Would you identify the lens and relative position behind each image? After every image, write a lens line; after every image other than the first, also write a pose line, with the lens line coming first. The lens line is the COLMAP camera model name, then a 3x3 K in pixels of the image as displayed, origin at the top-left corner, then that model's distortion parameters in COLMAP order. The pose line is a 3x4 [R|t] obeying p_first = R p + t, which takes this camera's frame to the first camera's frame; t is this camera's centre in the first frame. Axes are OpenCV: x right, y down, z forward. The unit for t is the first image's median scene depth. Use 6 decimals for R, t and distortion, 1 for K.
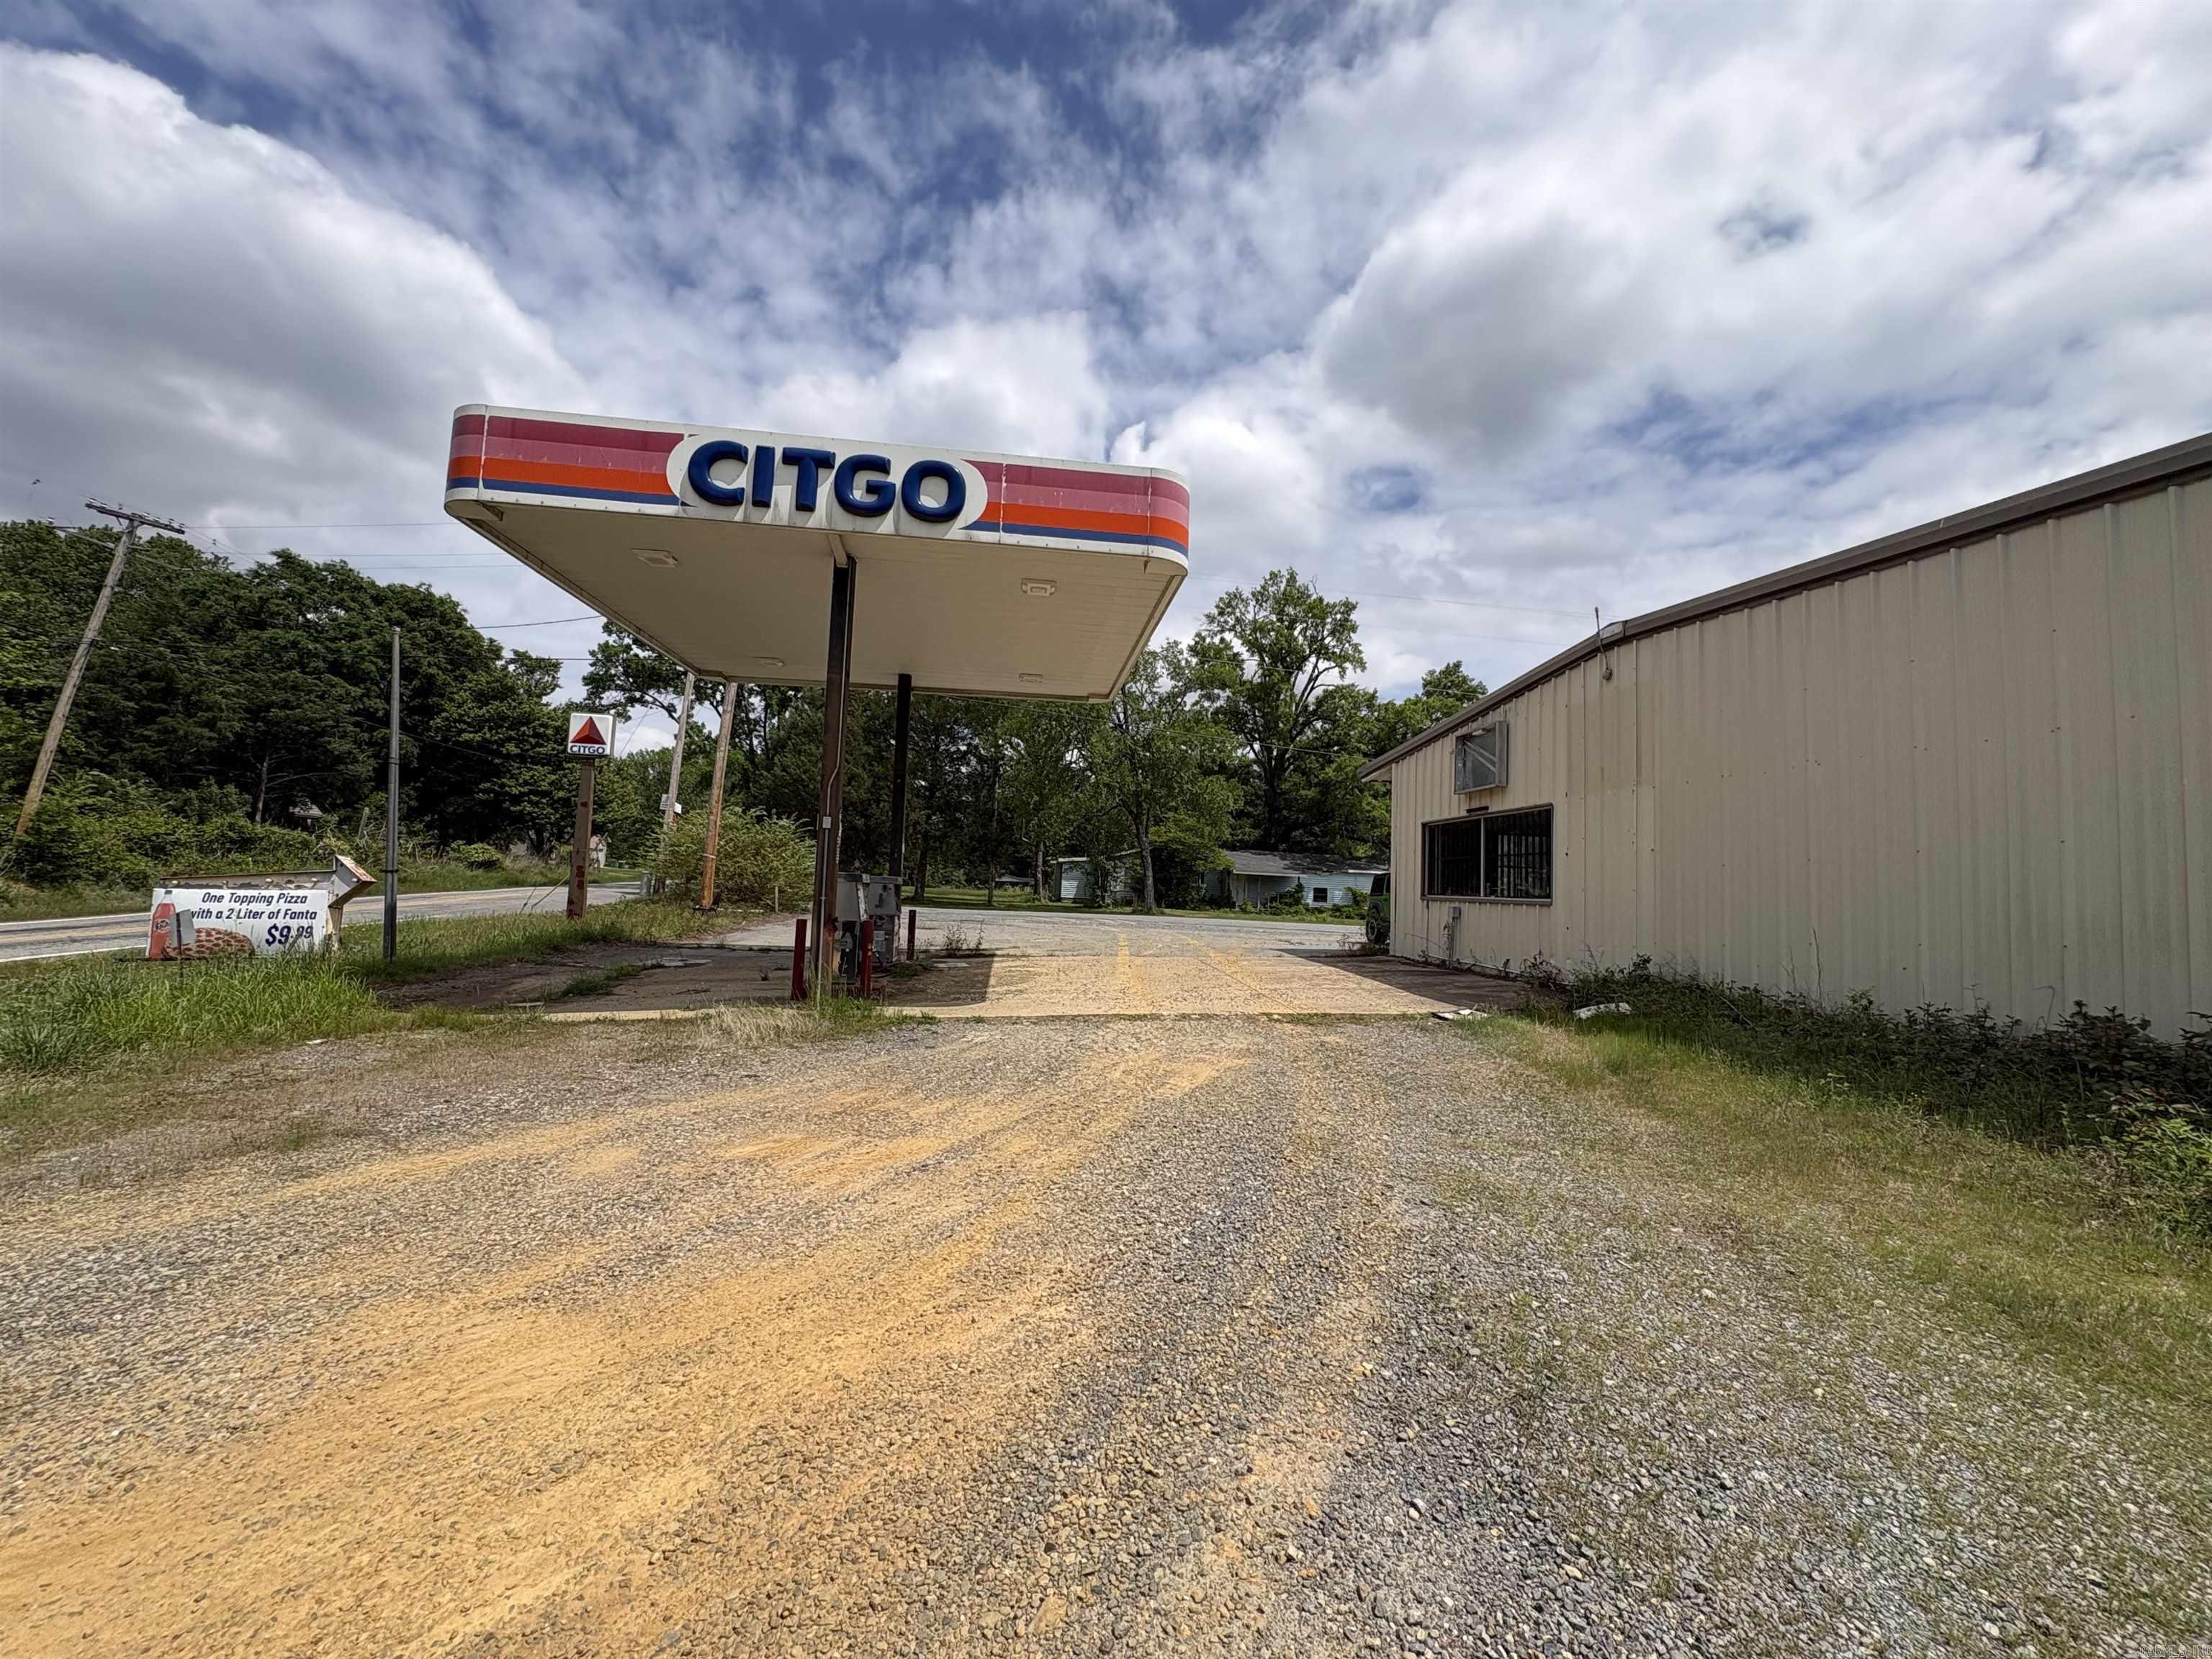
lens RADIAL K [[873.6, 0, 1101.8], [0, 873.6, 826.7], [0, 0, 1]] dist [-0.003730, -0.000255]
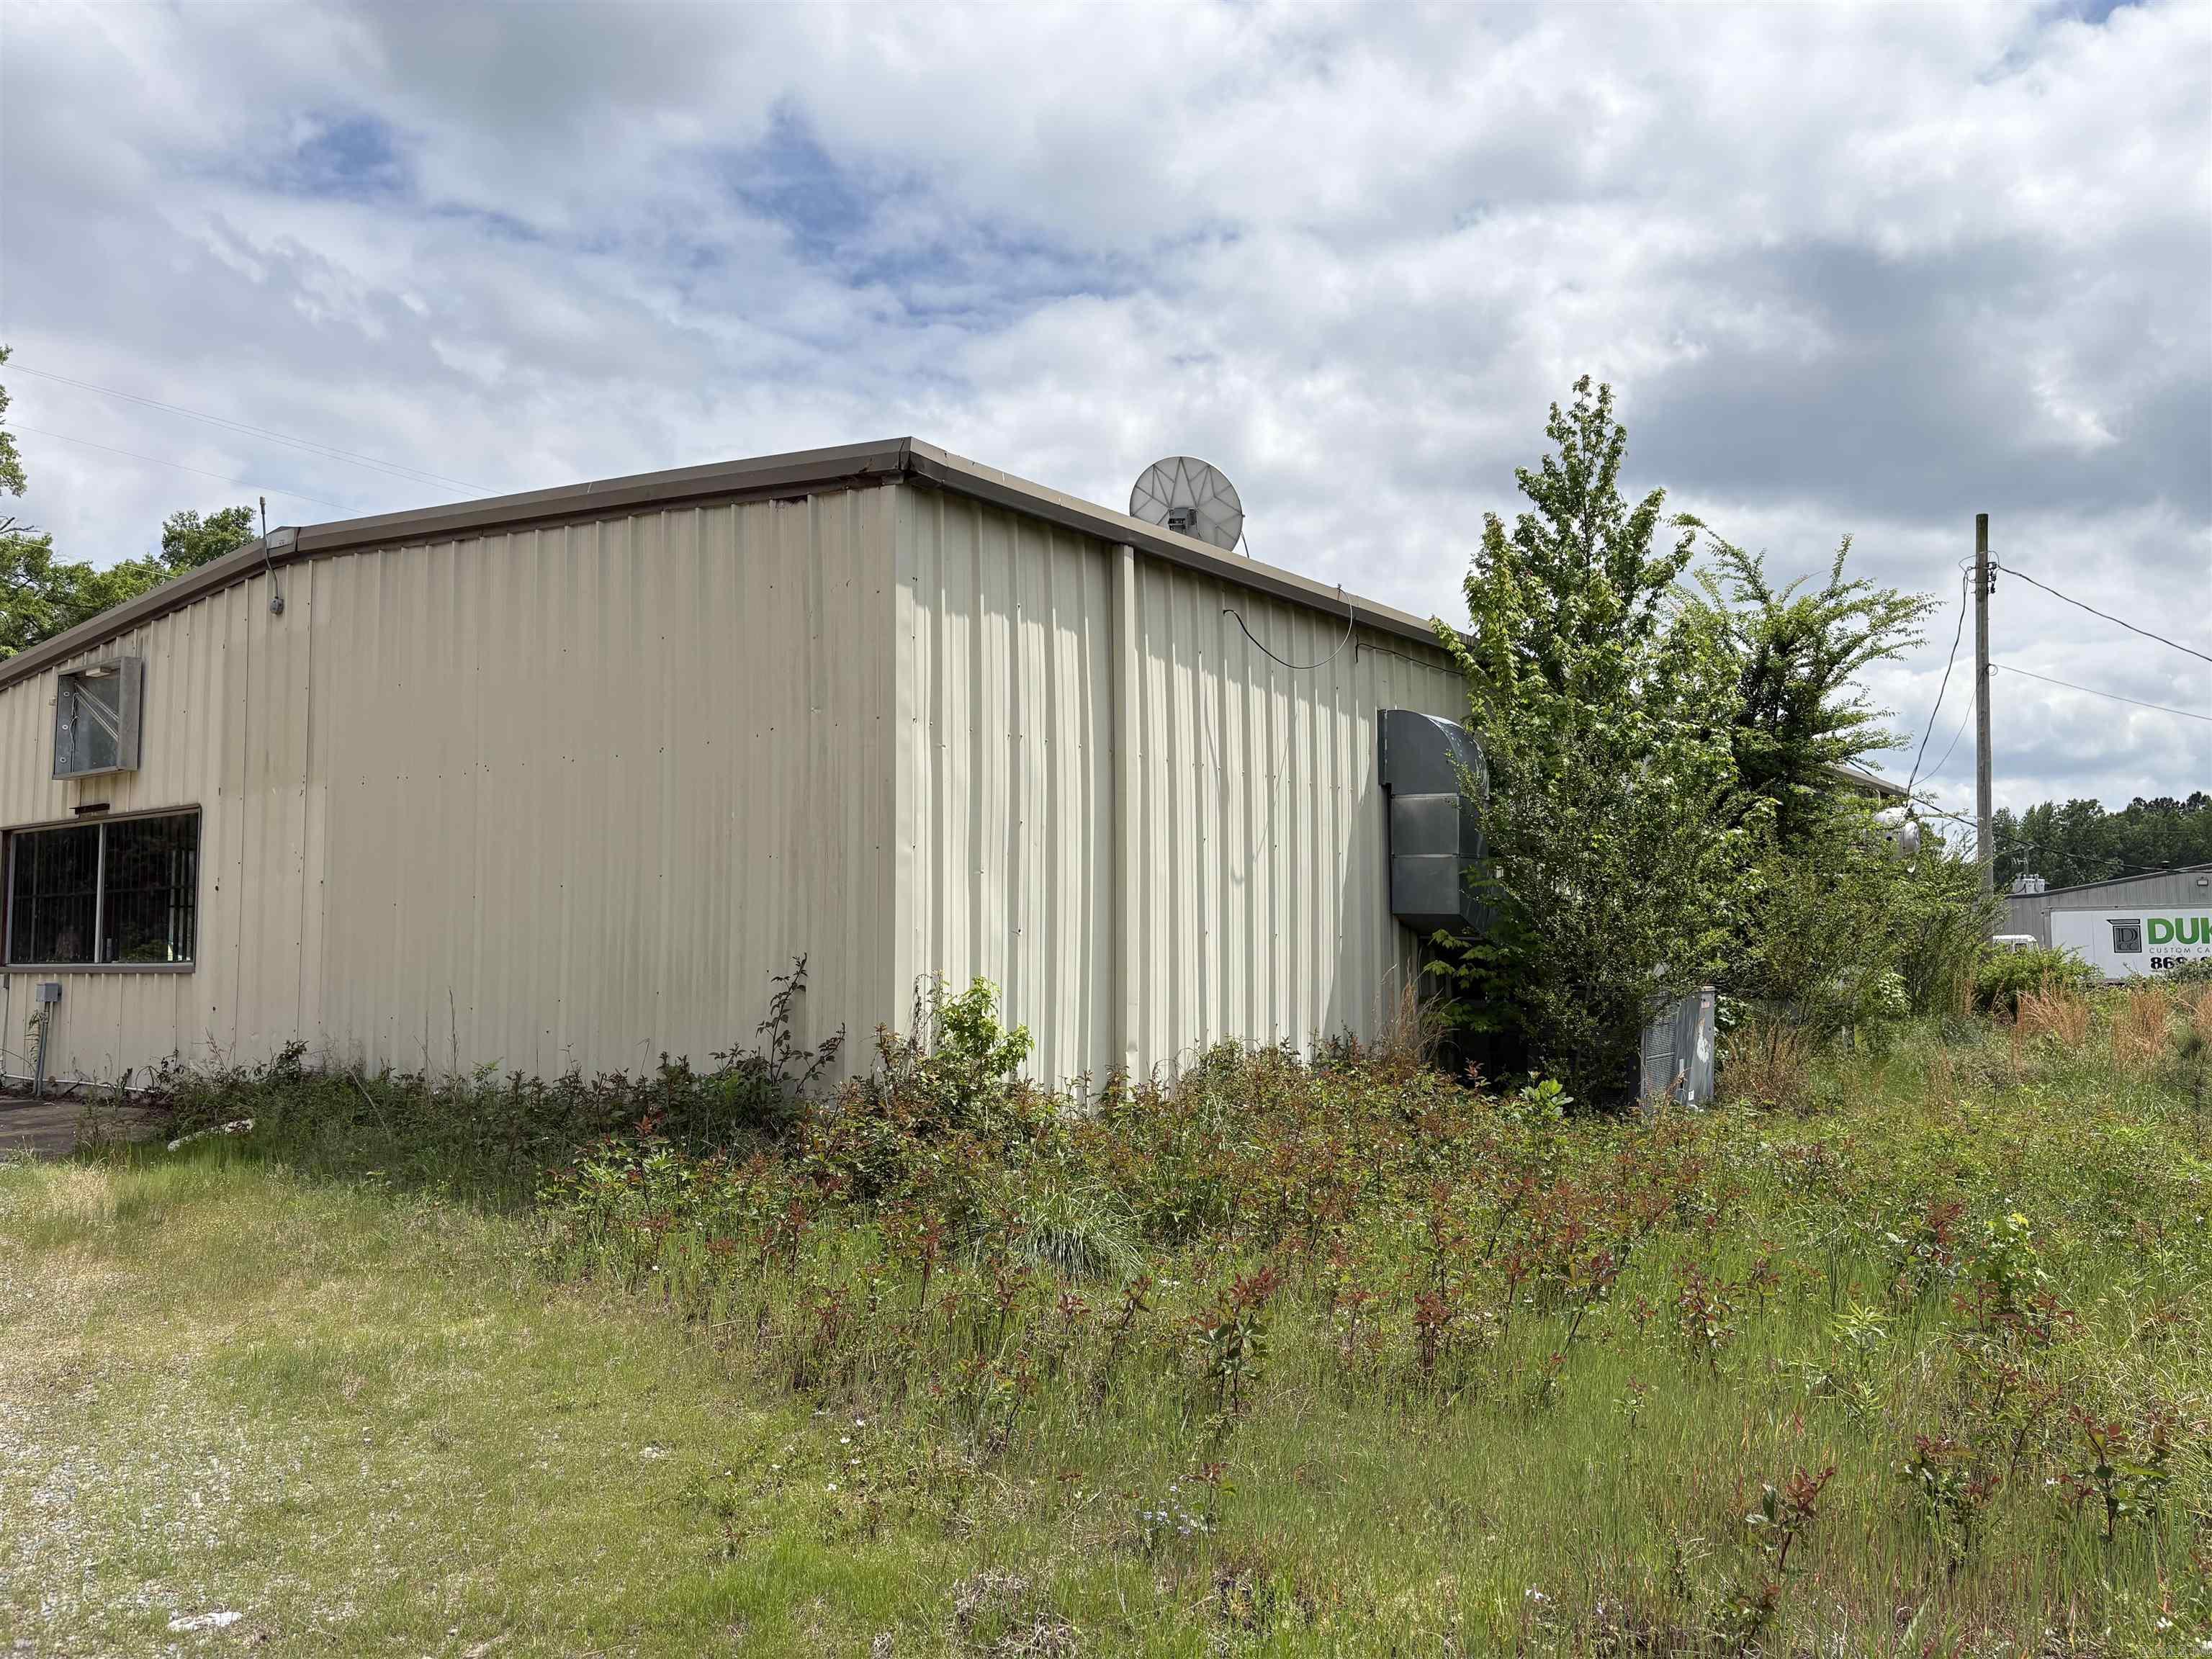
lens RADIAL K [[1658.2, 0, 1113.2], [0, 1658.2, 836.0], [0, 0, 1]] dist [0.044757, -0.032726]
pose [[0.665047, 0.014692, 0.746657, 0.066297], [-0.020432, 0.999790, -0.001475, -0.015012], [-0.746522, -0.014275, 0.665208, -0.234901]]
